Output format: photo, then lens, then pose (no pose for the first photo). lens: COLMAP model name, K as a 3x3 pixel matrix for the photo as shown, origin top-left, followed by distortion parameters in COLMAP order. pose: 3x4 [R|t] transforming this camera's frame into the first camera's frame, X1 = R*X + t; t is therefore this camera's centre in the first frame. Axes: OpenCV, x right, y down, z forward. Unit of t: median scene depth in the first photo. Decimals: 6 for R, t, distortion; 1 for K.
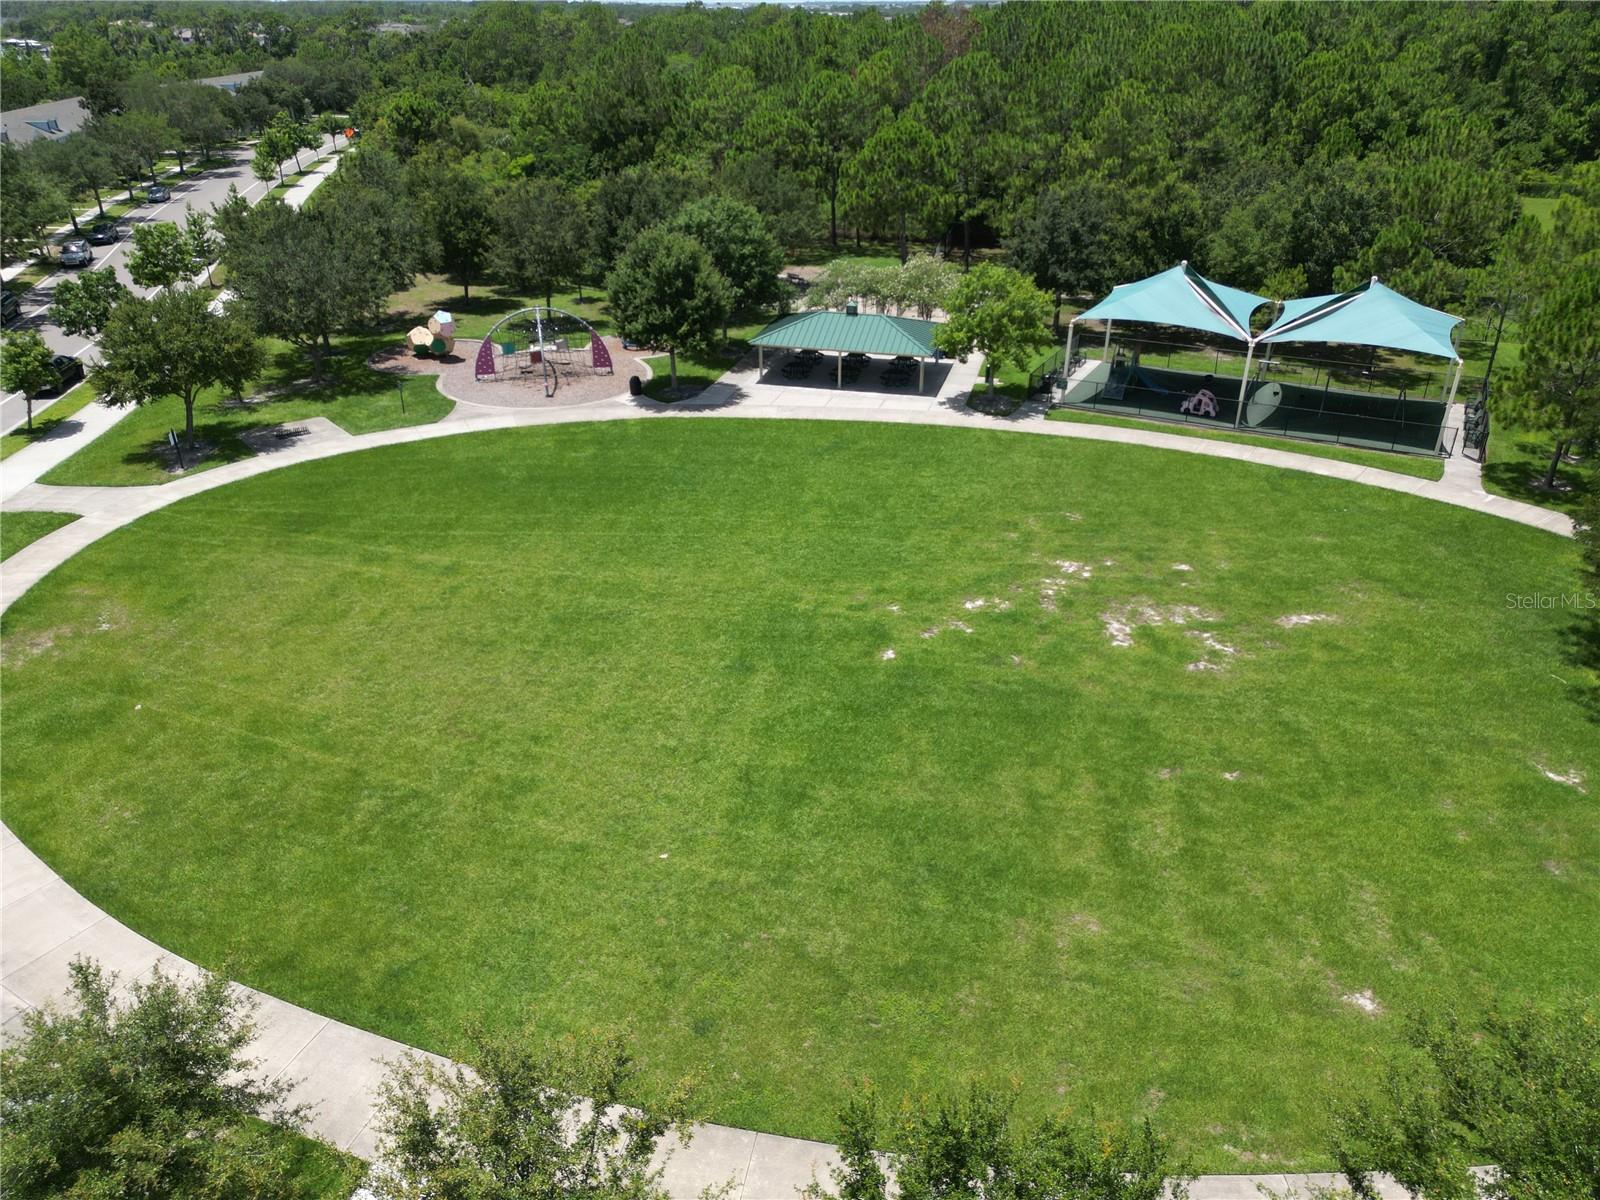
lens RADIAL K [[1185.1, 0, 800.0], [0, 1185.1, 600.0], [0, 0, 1]] dist [0.062021, -0.001532]
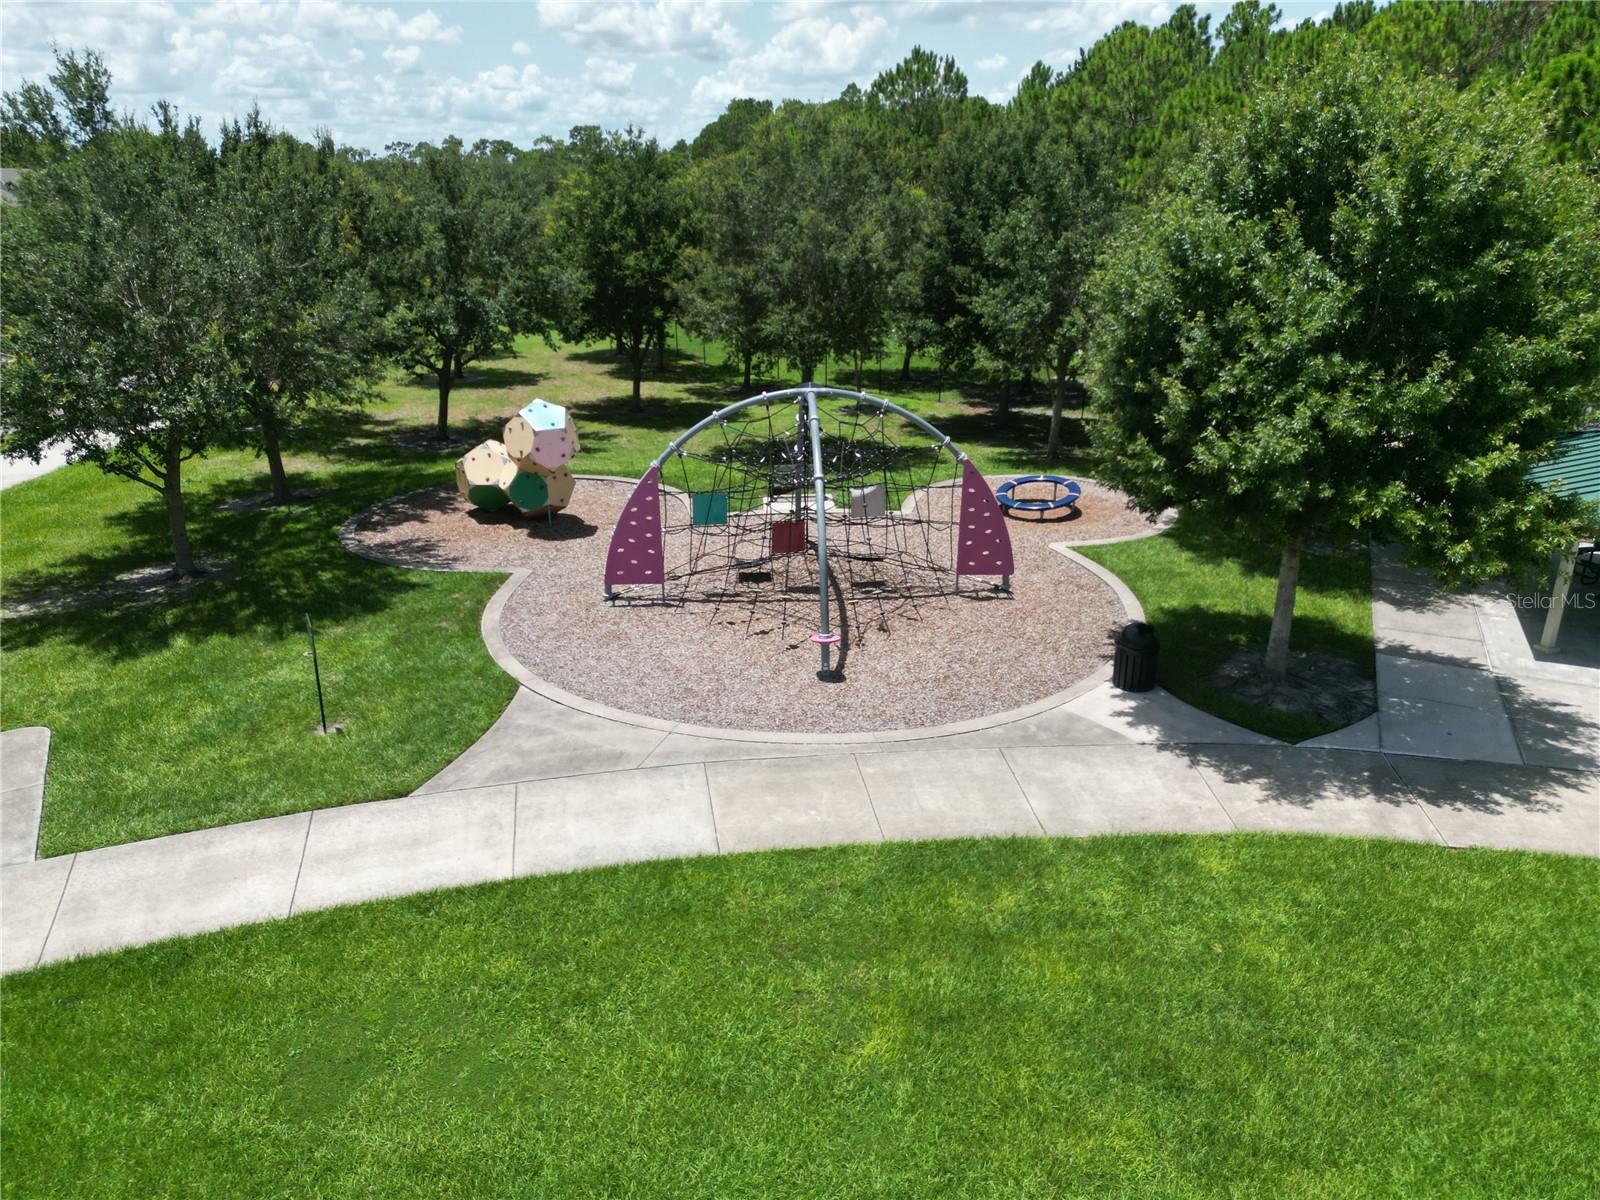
lens RADIAL K [[1185.1, 0, 800.0], [0, 1185.1, 600.0], [0, 0, 1]] dist [0.062021, -0.001532]
pose [[0.986845, 0.056947, -0.151306, -0.167013], [-0.074755, 0.990579, -0.114740, -0.148439], [0.143347, 0.124542, 0.981805, 0.678103]]
